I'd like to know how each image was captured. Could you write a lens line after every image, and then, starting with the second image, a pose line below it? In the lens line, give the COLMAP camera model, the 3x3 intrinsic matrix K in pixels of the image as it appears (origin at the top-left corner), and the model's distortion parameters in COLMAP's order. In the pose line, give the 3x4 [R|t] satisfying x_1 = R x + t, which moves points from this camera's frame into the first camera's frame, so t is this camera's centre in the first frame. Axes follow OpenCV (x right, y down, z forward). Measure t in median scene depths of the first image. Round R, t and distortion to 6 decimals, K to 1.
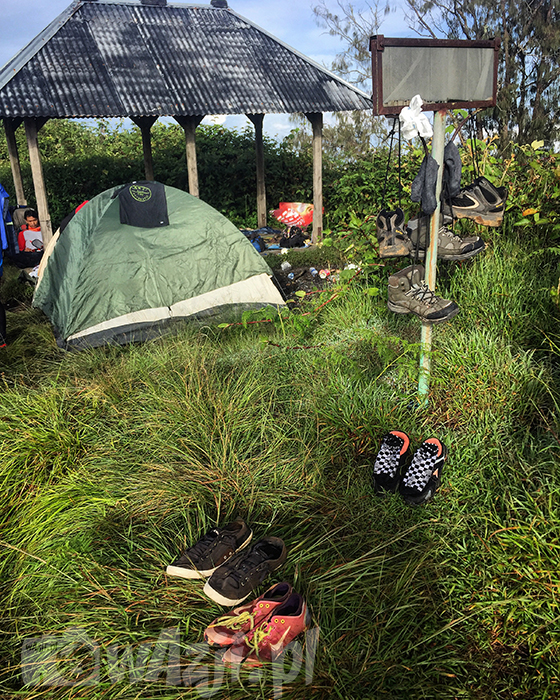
lens RADIAL K [[621.9, 0, 280.0], [0, 621.9, 350.0], [0, 0, 1]] dist [0.031585, -0.020053]
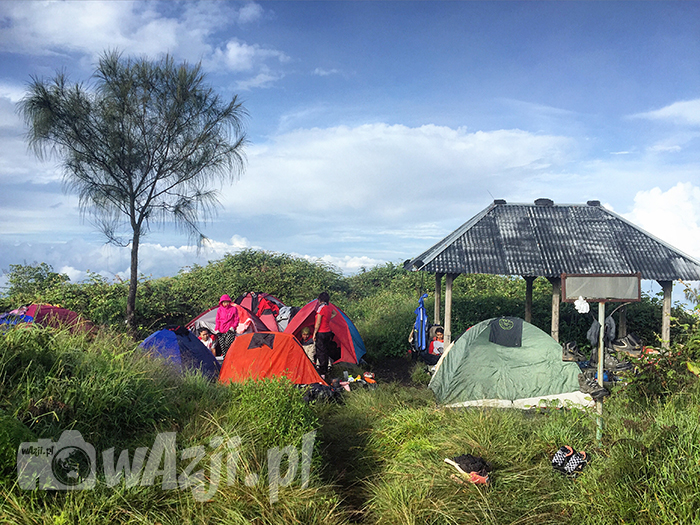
lens RADIAL K [[623.1, 0, 349.3], [0, 623.1, 276.4], [0, 0, 1]] dist [0.115771, -0.139894]
pose [[0.852795, 0.069794, -0.517561, 0.203352], [-0.229318, 0.940423, -0.251033, 0.097146], [0.469206, 0.332766, 0.817993, -0.412689]]
